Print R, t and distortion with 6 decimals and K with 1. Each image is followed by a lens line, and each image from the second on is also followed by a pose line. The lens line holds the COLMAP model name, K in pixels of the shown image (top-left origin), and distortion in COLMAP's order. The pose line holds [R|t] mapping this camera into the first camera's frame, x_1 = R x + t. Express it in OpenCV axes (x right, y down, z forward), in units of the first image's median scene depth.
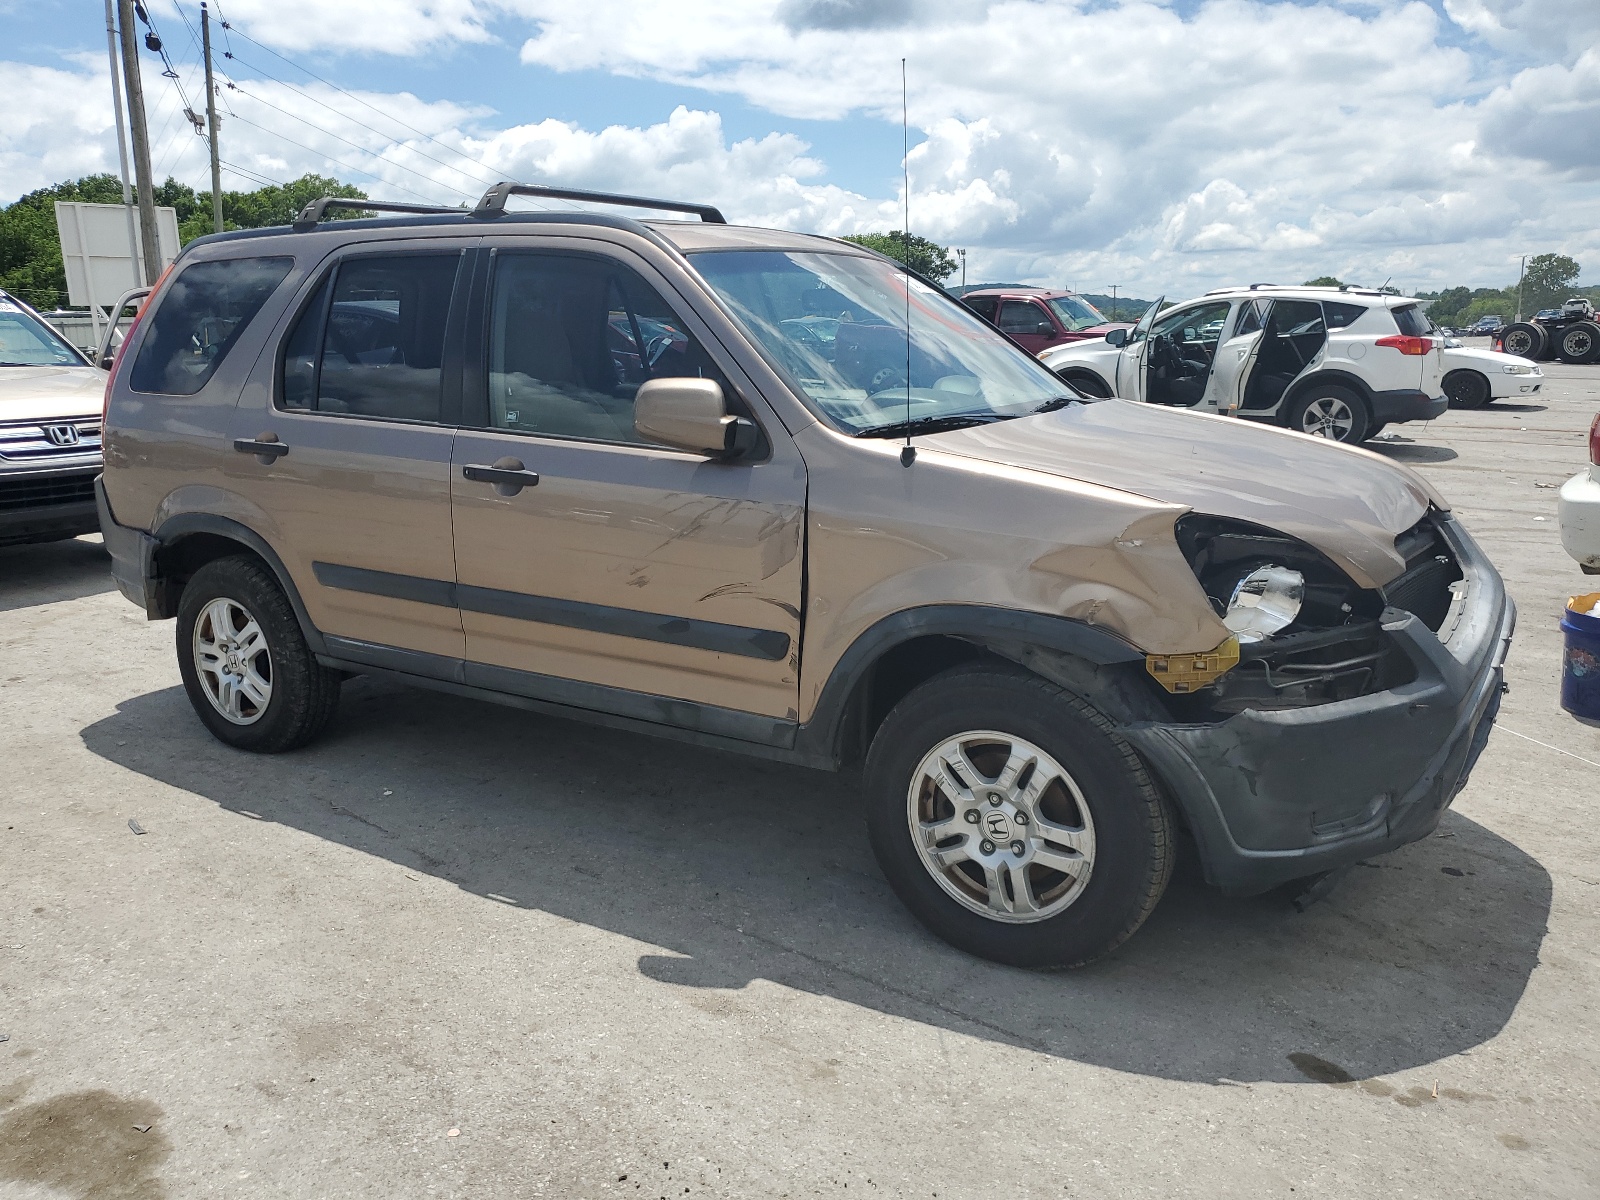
lens RADIAL K [[1219.6, 0, 791.4], [0, 1219.6, 600.2], [0, 0, 1]] dist [0.015074, 0.005604]
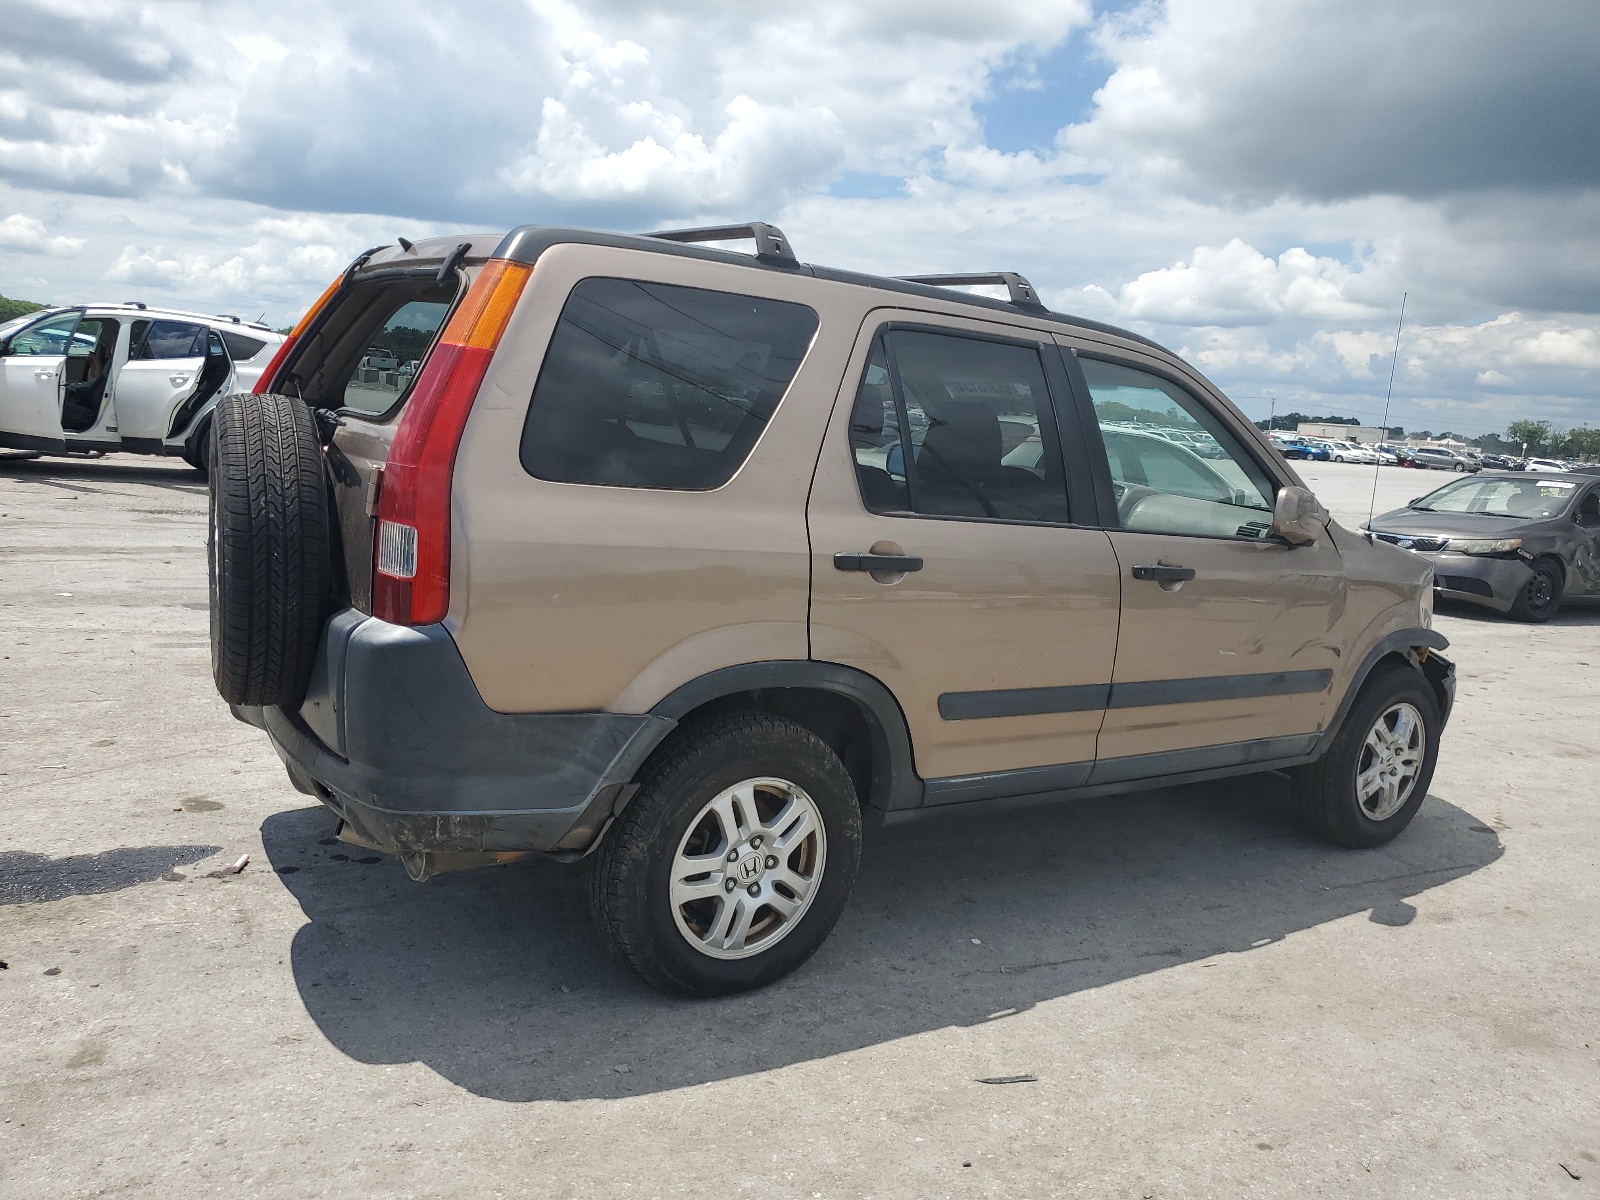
lens RADIAL K [[1219.6, 0, 791.4], [0, 1219.6, 600.2], [0, 0, 1]] dist [0.015074, 0.005604]
pose [[0.398167, -0.099228, 0.911930, -1.238690], [0.106321, 0.992424, 0.061565, -0.165464], [-0.911131, 0.072444, 0.405700, 0.795611]]
